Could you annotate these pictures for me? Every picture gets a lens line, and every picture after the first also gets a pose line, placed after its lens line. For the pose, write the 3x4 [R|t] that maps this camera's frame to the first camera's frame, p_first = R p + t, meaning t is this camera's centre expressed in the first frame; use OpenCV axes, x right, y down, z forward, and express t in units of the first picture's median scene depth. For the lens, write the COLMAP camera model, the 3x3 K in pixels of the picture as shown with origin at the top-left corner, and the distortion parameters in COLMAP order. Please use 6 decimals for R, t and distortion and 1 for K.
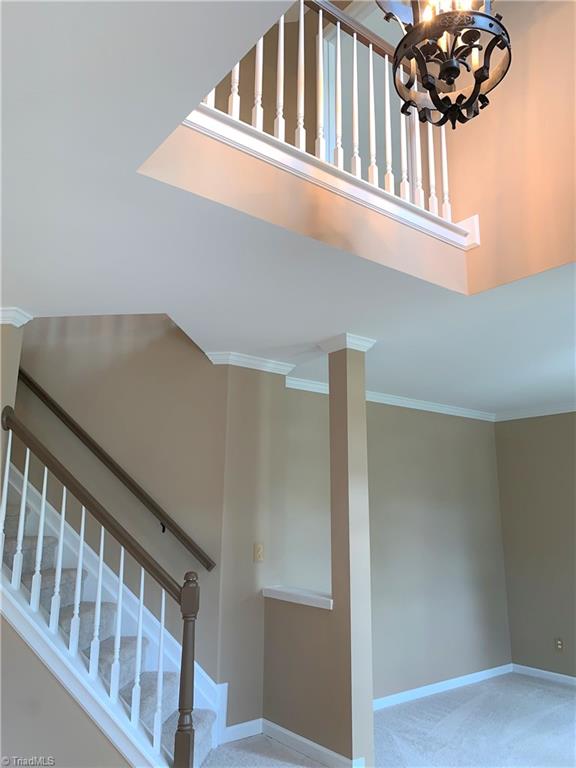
lens RADIAL K [[591.2, 0, 288.2], [0, 591.2, 387.9], [0, 0, 1]] dist [0.085900, -0.116400]
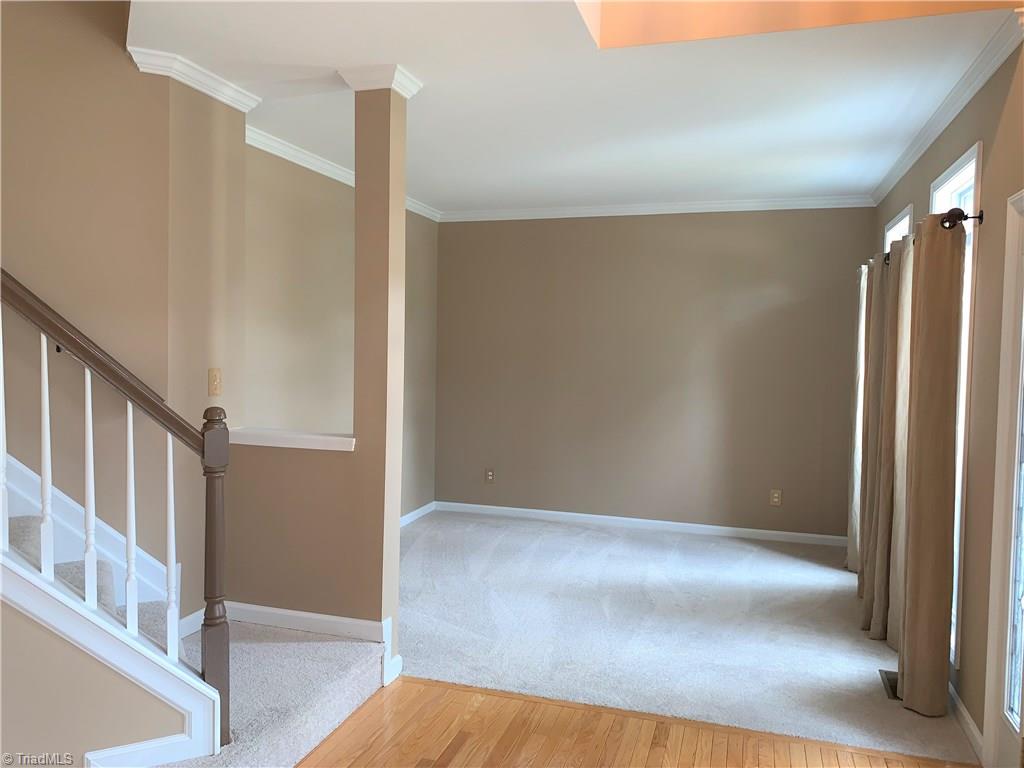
lens RADIAL K [[776.5, 0, 512.0], [0, 776.5, 384.0], [0, 0, 1]] dist [0.045671, -0.061109]
pose [[0.820899, -0.020591, 0.570702, -0.298205], [-0.127846, 0.967359, 0.218798, 0.046166], [-0.556579, -0.252573, 0.791471, 0.125141]]
